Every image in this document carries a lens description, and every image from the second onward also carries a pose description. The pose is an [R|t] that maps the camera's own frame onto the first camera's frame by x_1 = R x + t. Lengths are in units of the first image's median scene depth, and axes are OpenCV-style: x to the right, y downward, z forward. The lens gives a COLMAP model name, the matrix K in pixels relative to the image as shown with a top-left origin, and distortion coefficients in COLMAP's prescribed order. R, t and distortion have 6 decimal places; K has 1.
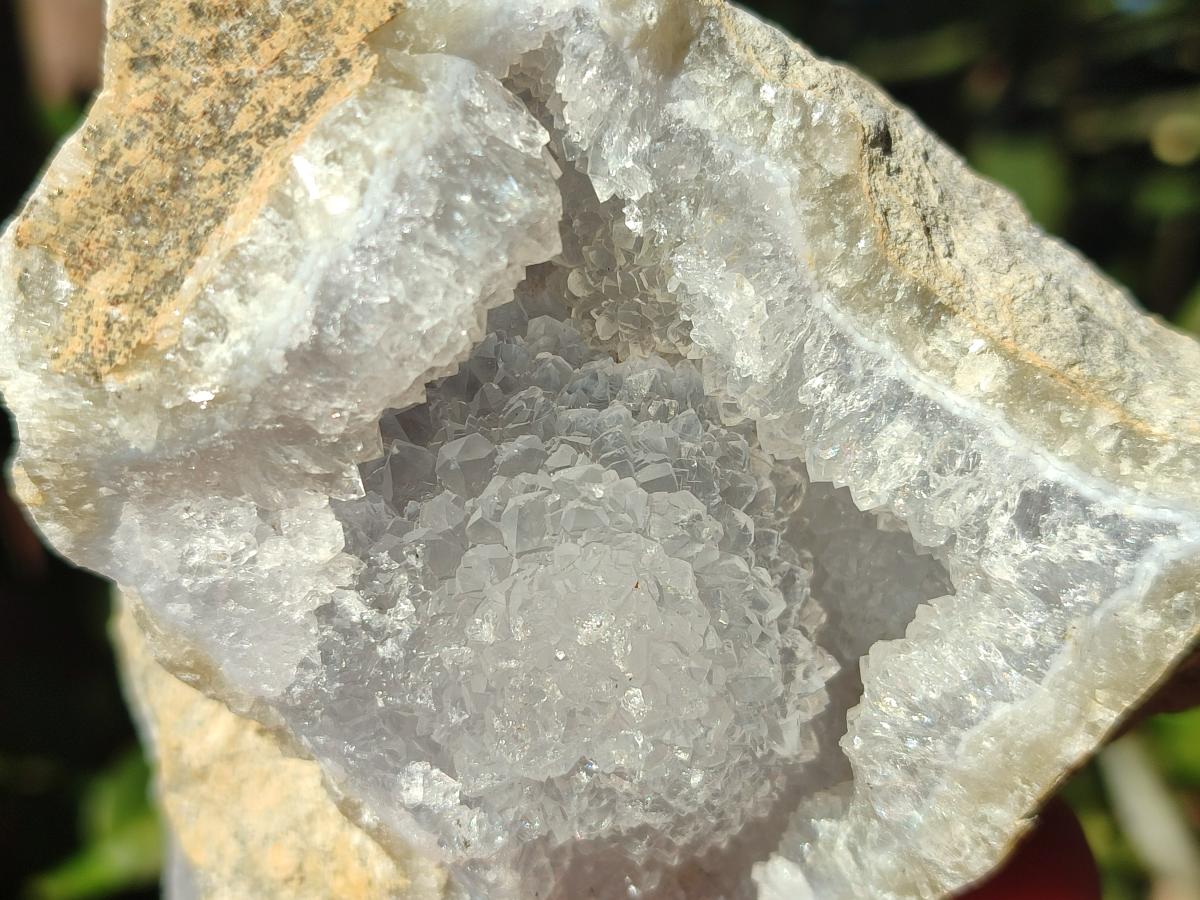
lens RADIAL K [[1861.5, 0, 594.8], [0, 1861.5, 453.2], [0, 0, 1]] dist [0.387302, -3.008004]
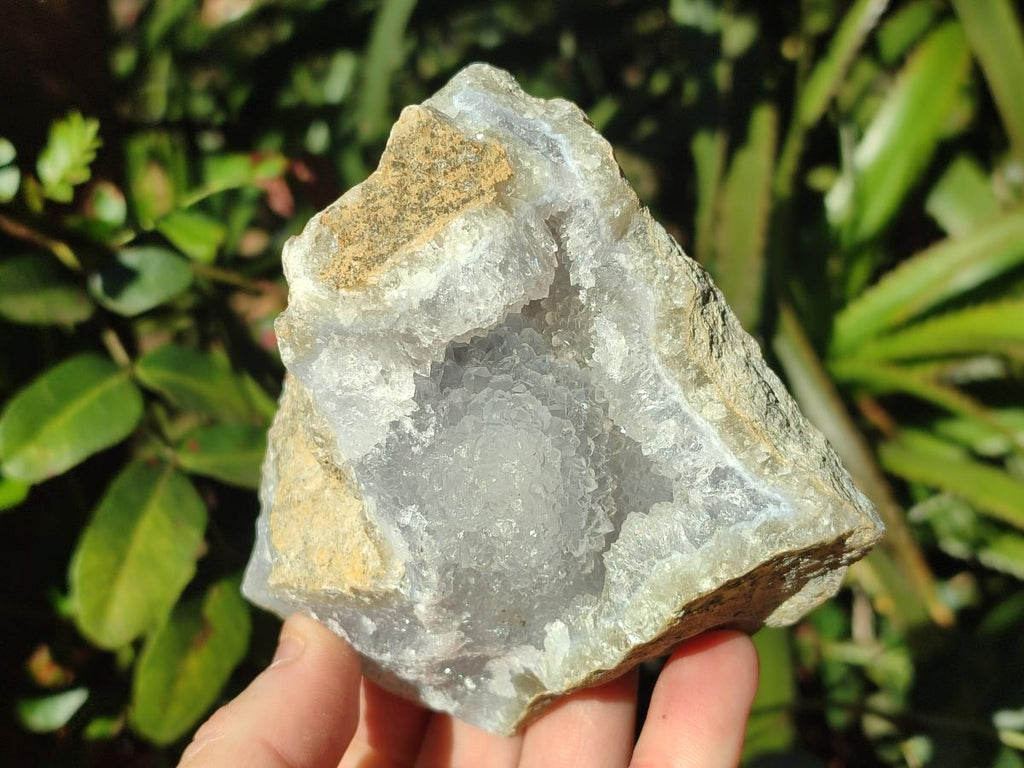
lens RADIAL K [[1588.5, 0, 507.6], [0, 1588.5, 386.8], [0, 0, 1]] dist [0.387302, -3.008004]
pose [[0.953371, 0.299050, -0.040658, 0.044350], [-0.301793, 0.945659, -0.121035, 0.230668], [0.002253, 0.127662, 0.991815, -0.851194]]
